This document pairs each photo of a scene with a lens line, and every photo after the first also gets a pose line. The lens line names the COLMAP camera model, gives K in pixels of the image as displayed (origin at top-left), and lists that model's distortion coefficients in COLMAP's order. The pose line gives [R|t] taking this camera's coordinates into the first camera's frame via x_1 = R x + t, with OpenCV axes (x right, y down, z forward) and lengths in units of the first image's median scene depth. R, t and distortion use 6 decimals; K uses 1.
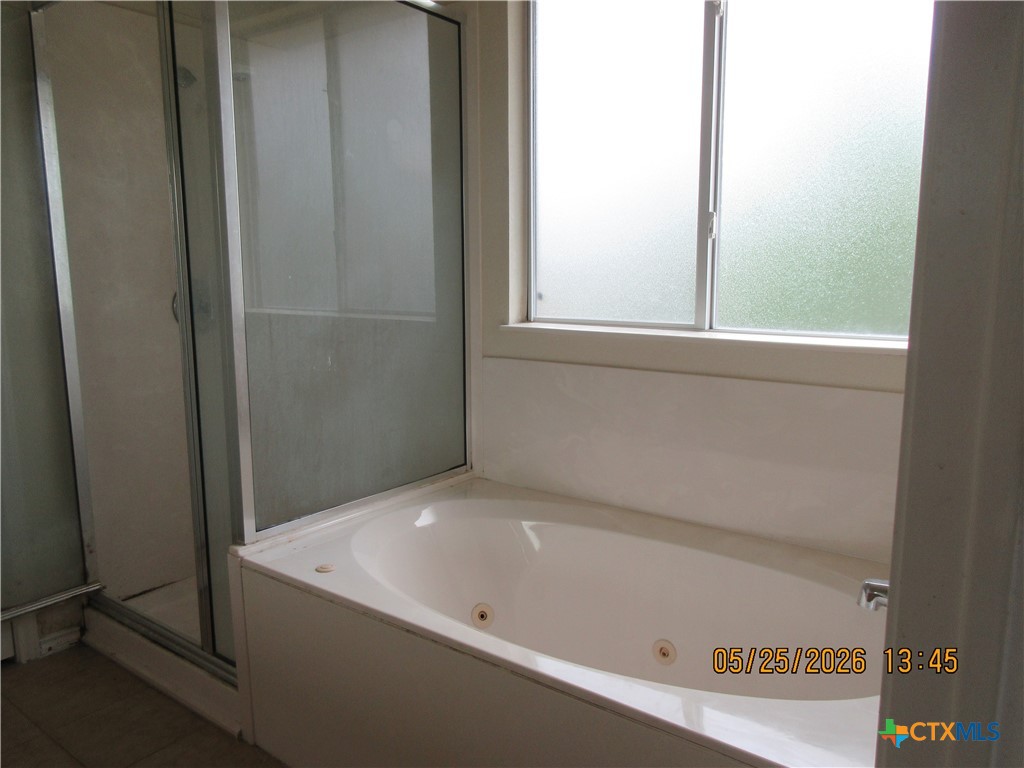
lens RADIAL K [[752.9, 0, 509.2], [0, 752.9, 379.9], [0, 0, 1]] dist [-0.004002, 0.001262]
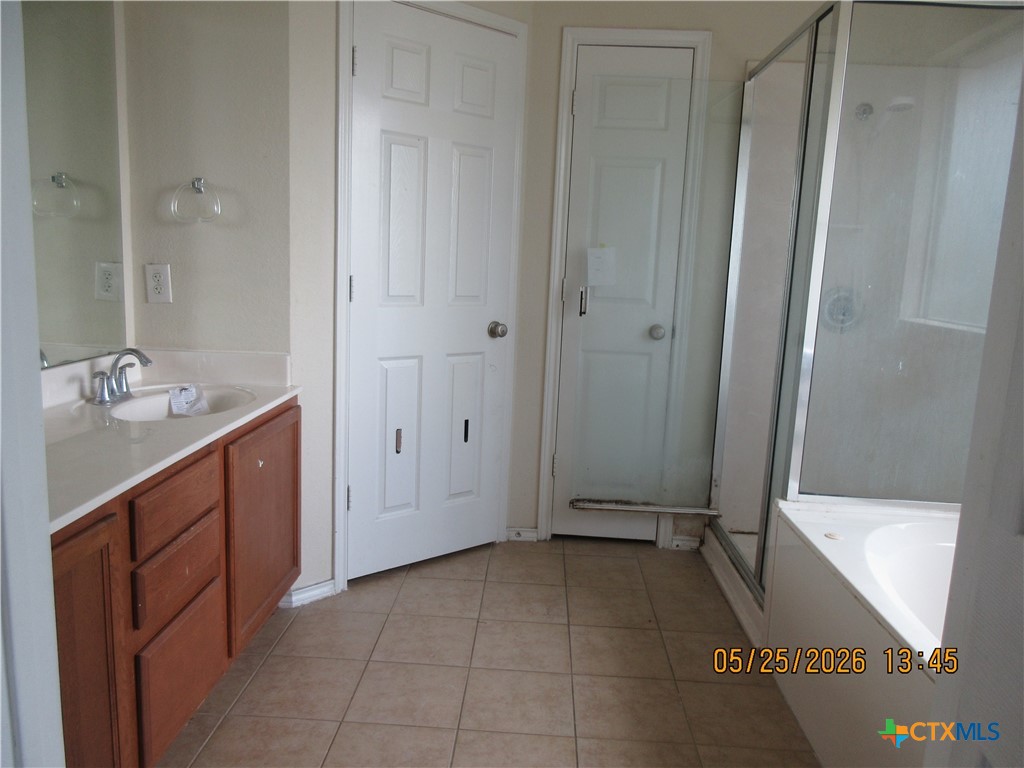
lens RADIAL K [[752.9, 0, 514.6], [0, 752.9, 384.3], [0, 0, 1]] dist [-0.004002, 0.001262]
pose [[0.570118, 0.166139, -0.804589, 0.278466], [-0.171750, 0.981802, 0.081033, 0.007820], [0.803410, 0.091990, 0.588277, -0.076682]]
